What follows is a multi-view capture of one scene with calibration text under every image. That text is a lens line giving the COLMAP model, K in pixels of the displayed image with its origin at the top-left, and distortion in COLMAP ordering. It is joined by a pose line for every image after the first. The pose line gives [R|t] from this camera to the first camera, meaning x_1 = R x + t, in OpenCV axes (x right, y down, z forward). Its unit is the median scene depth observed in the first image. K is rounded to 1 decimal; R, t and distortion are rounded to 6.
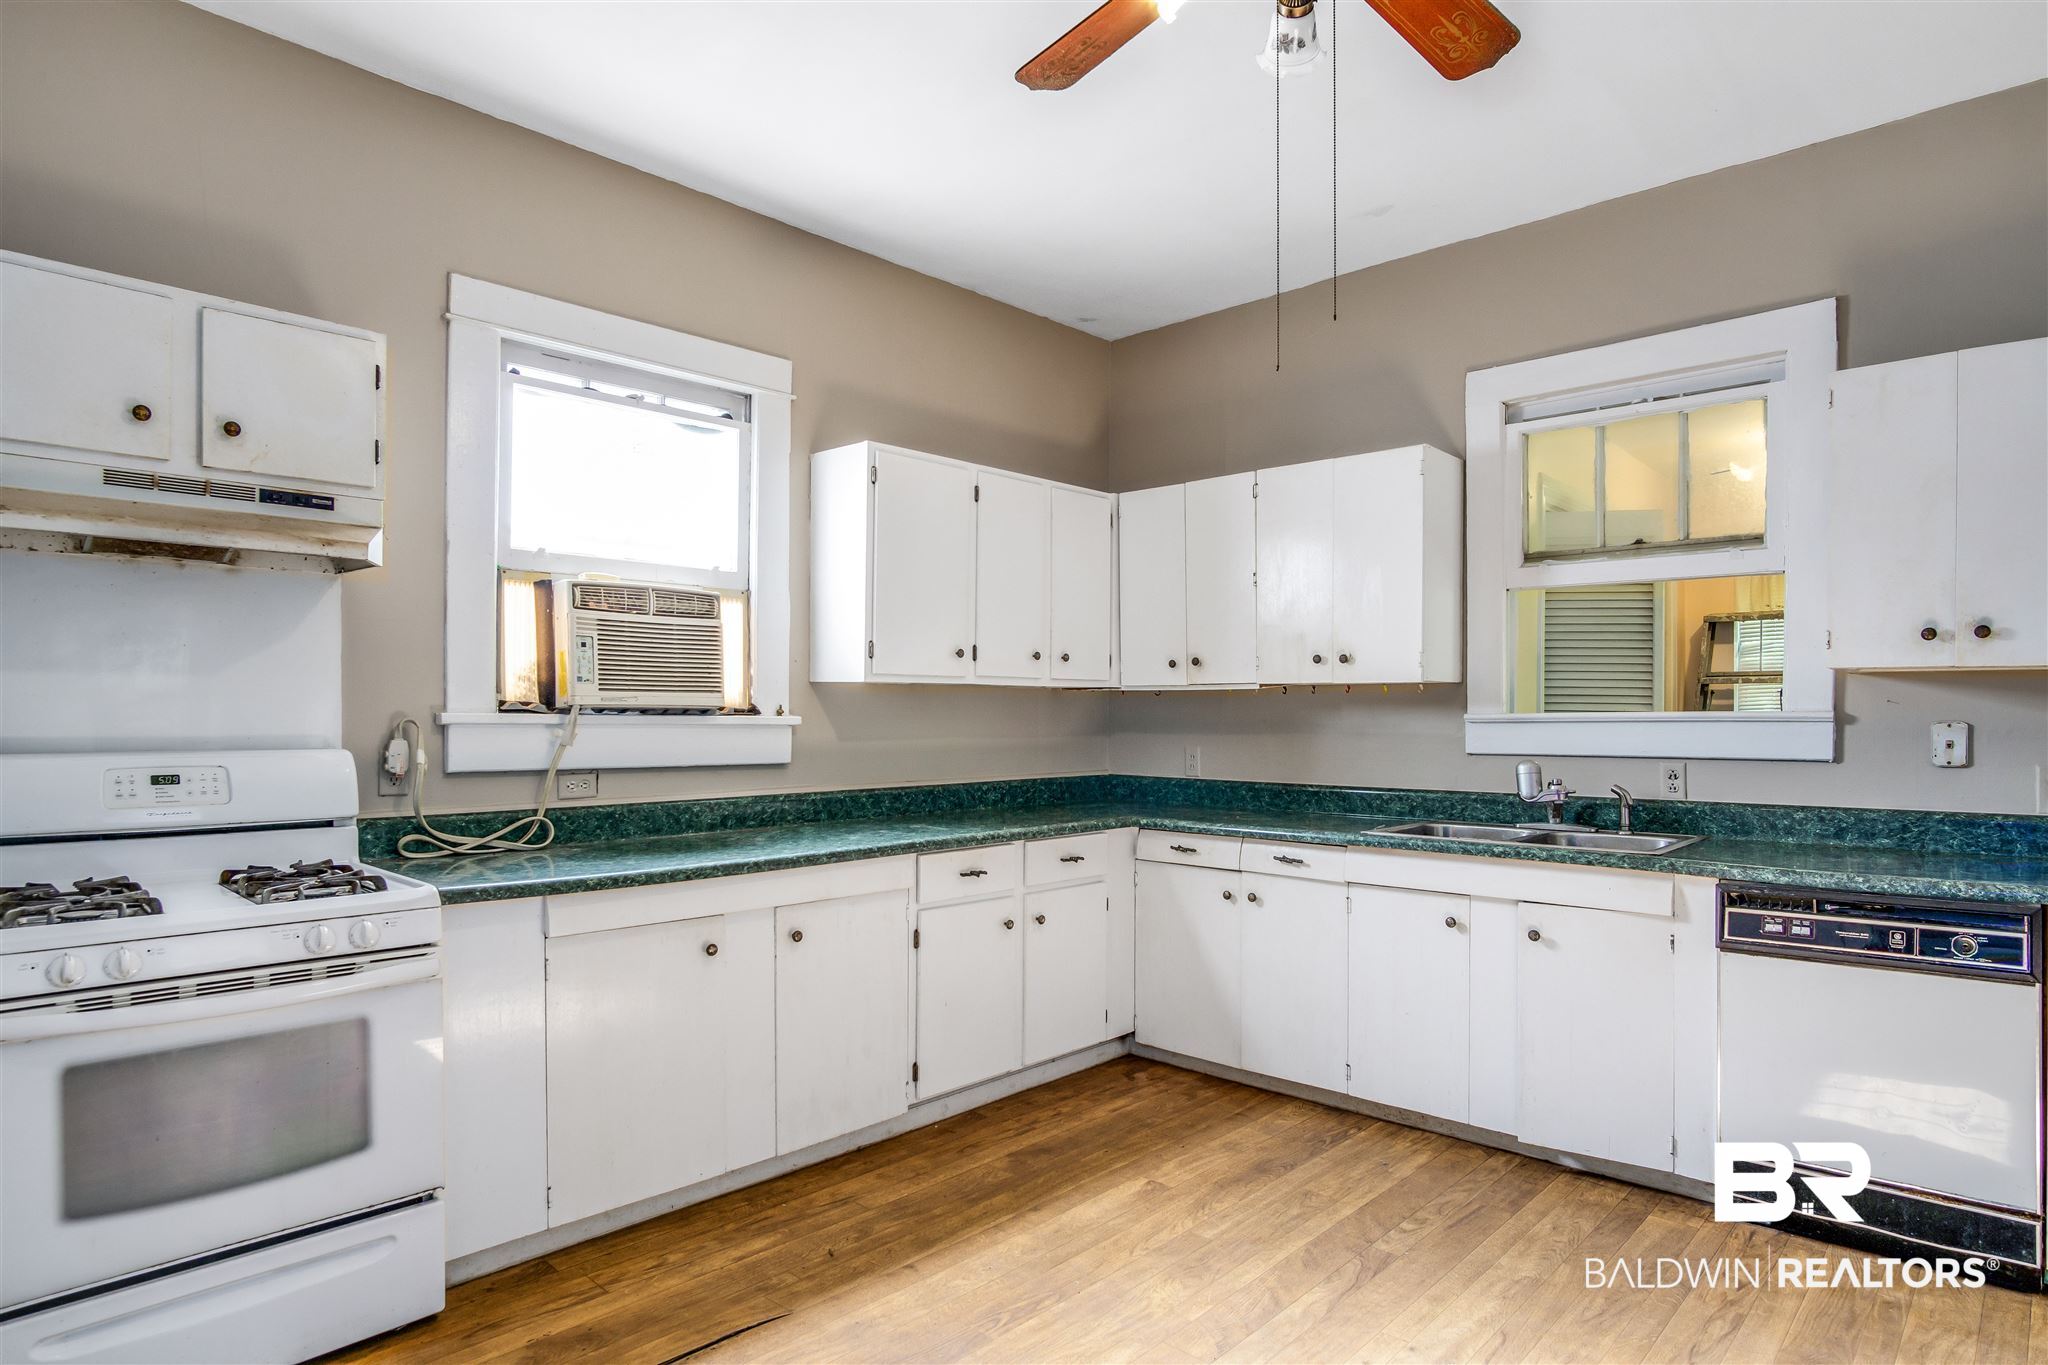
lens RADIAL K [[1126.2, 0, 1023.2], [0, 1126.2, 719.9], [0, 0, 1]] dist [-0.028835, 0.000098]
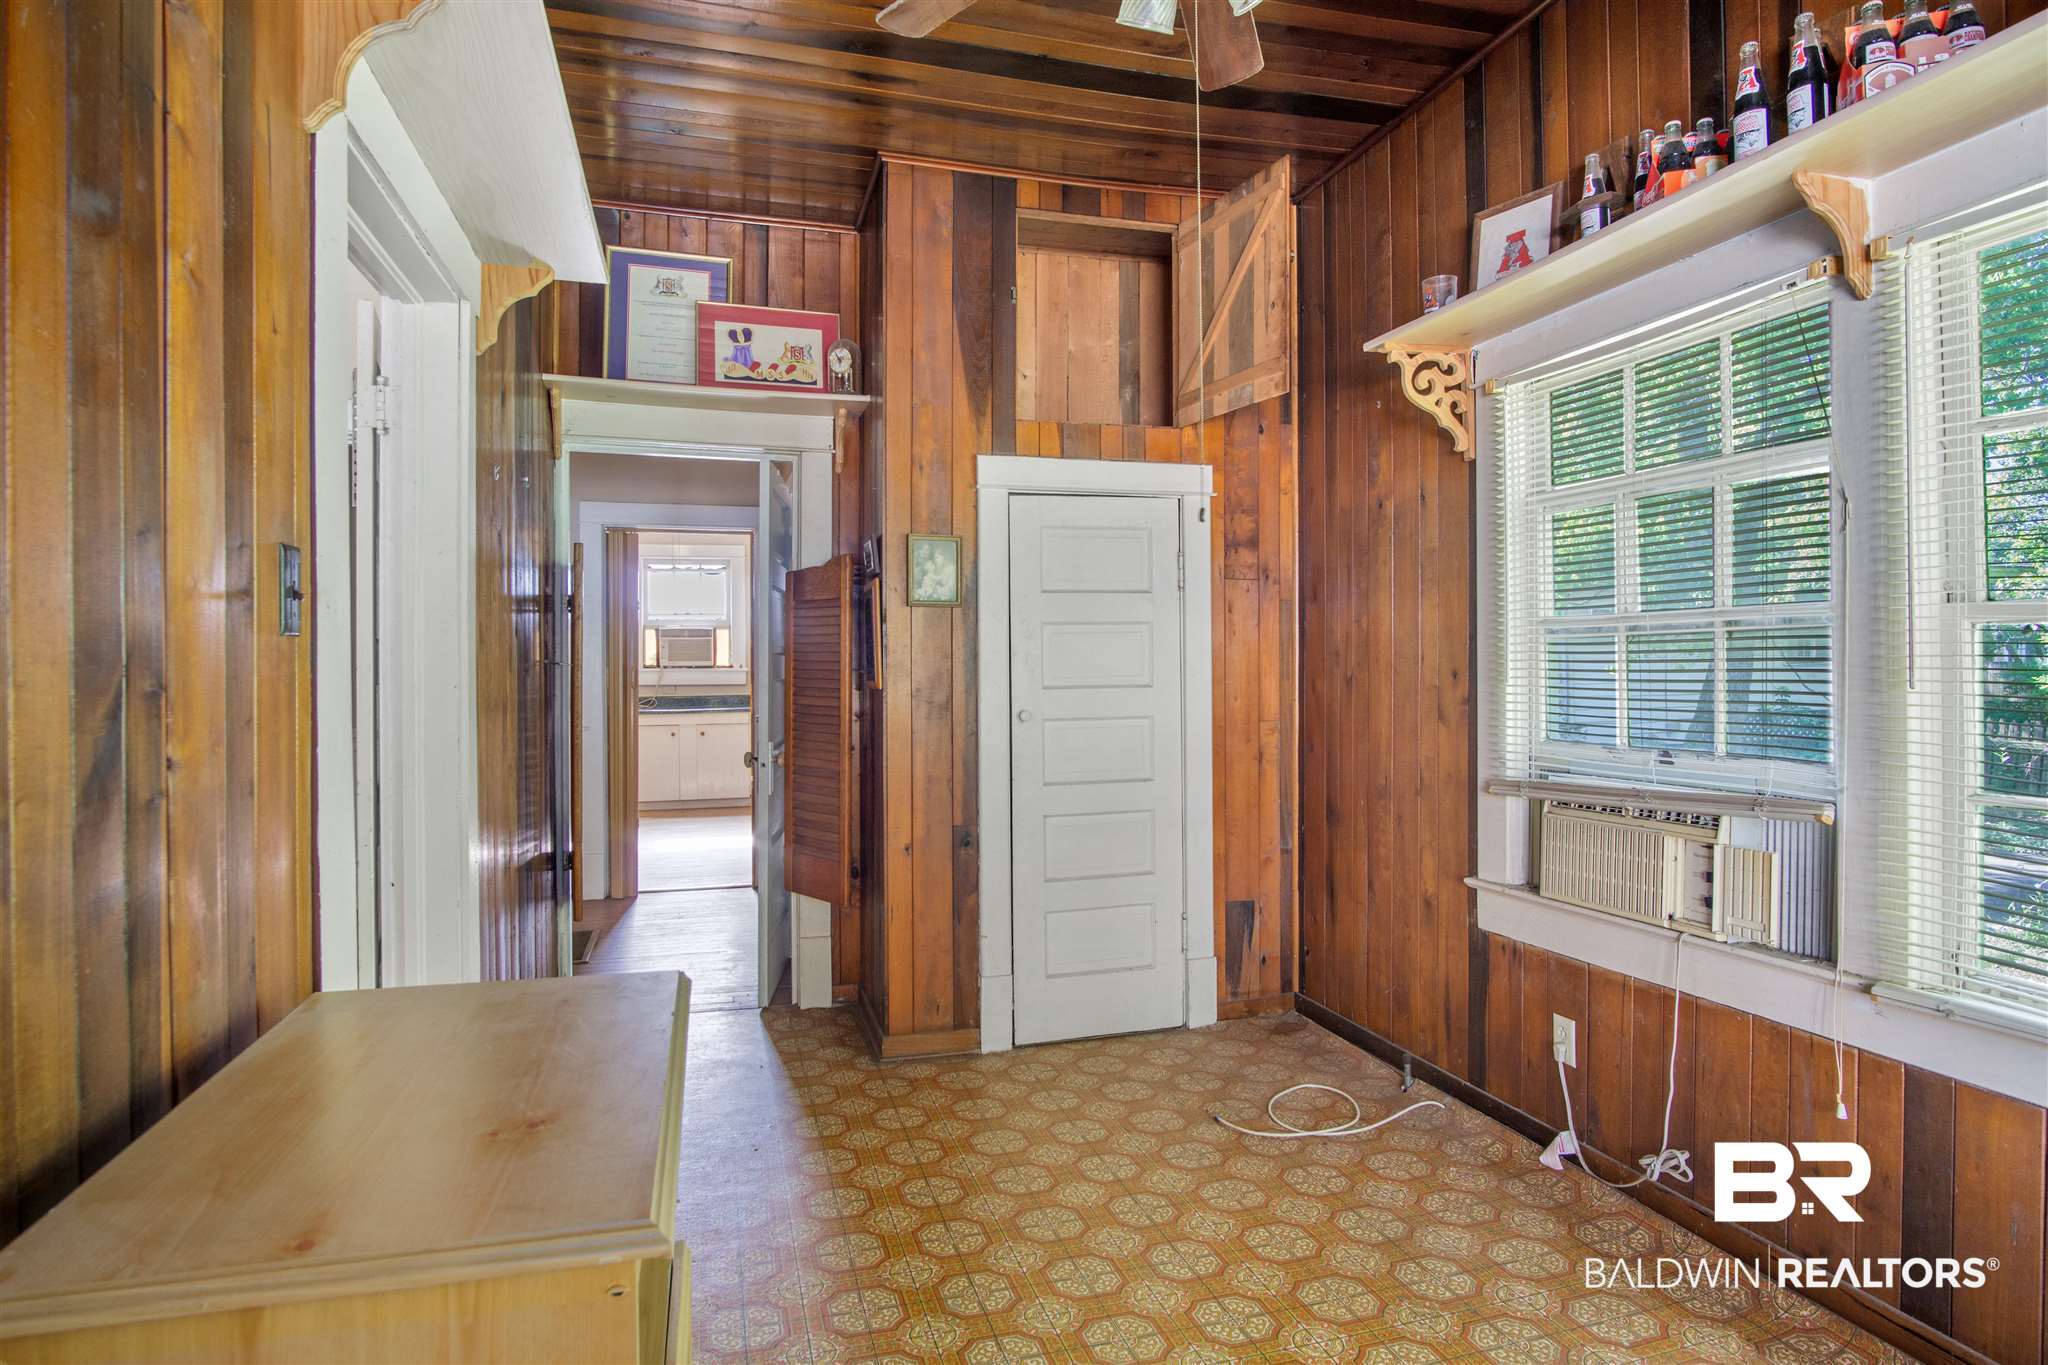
lens RADIAL K [[1111.8, 0, 1012.4], [0, 1111.8, 672.1], [0, 0, 1]] dist [-0.024581, 0.003492]
pose [[0.855643, -0.002966, -0.517558, 2.210255], [0.002042, 0.999995, -0.002355, 0.015490], [0.517562, 0.000958, 0.855645, -1.297613]]
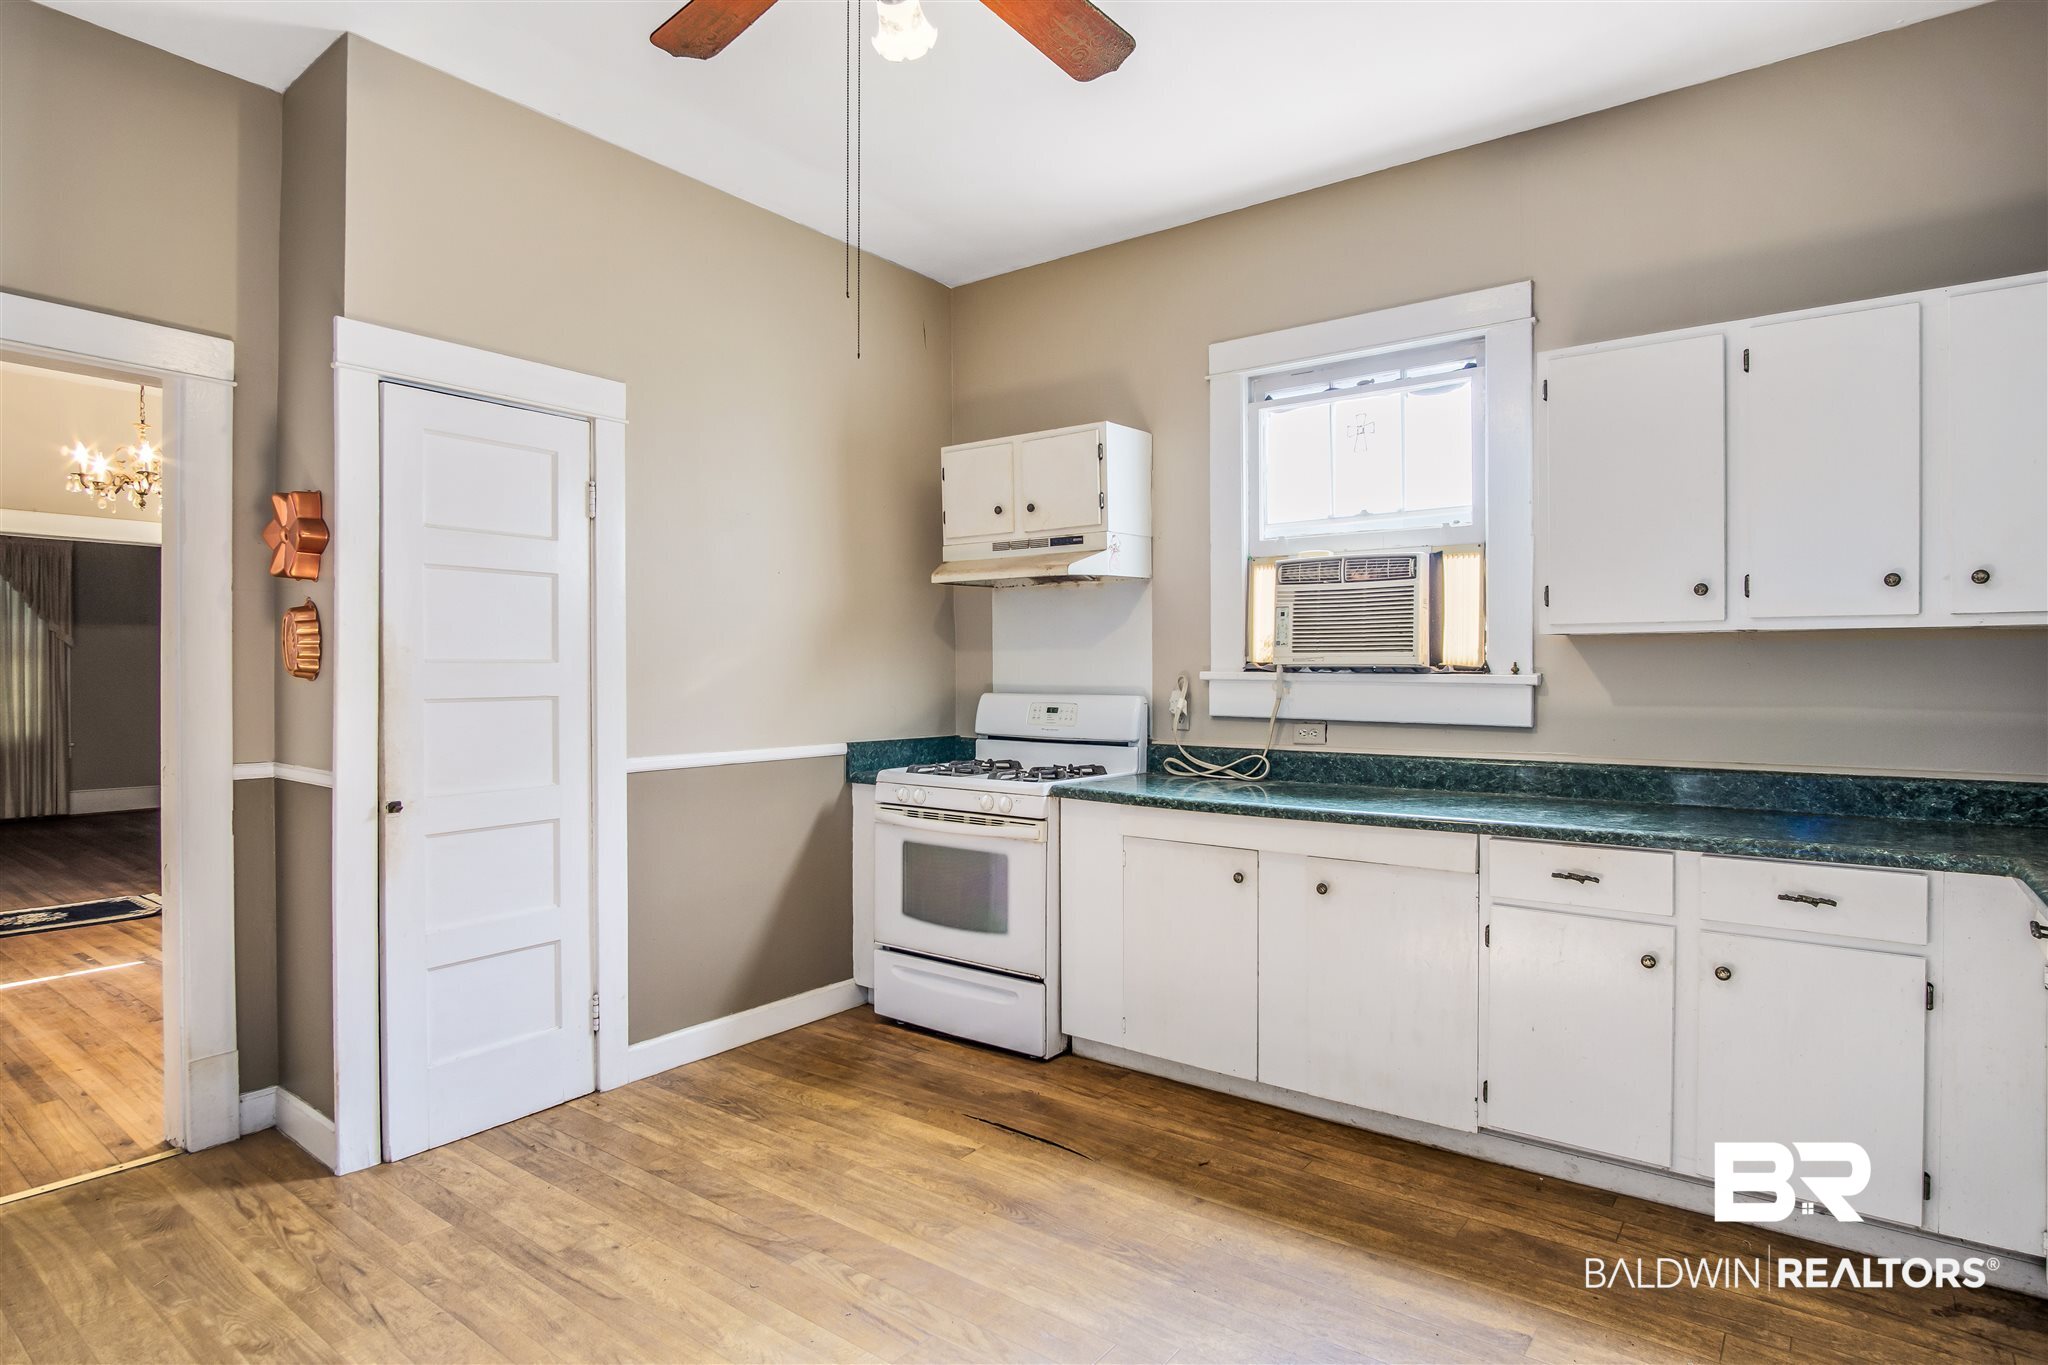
lens RADIAL K [[1111.8, 0, 1012.4], [0, 1111.8, 672.1], [0, 0, 1]] dist [-0.024581, 0.003492]
pose [[0.099054, -0.001063, -0.995082, 0.744925], [-0.005333, 0.999984, -0.001599, -0.002163], [0.995068, 0.005466, 0.099047, 0.589120]]
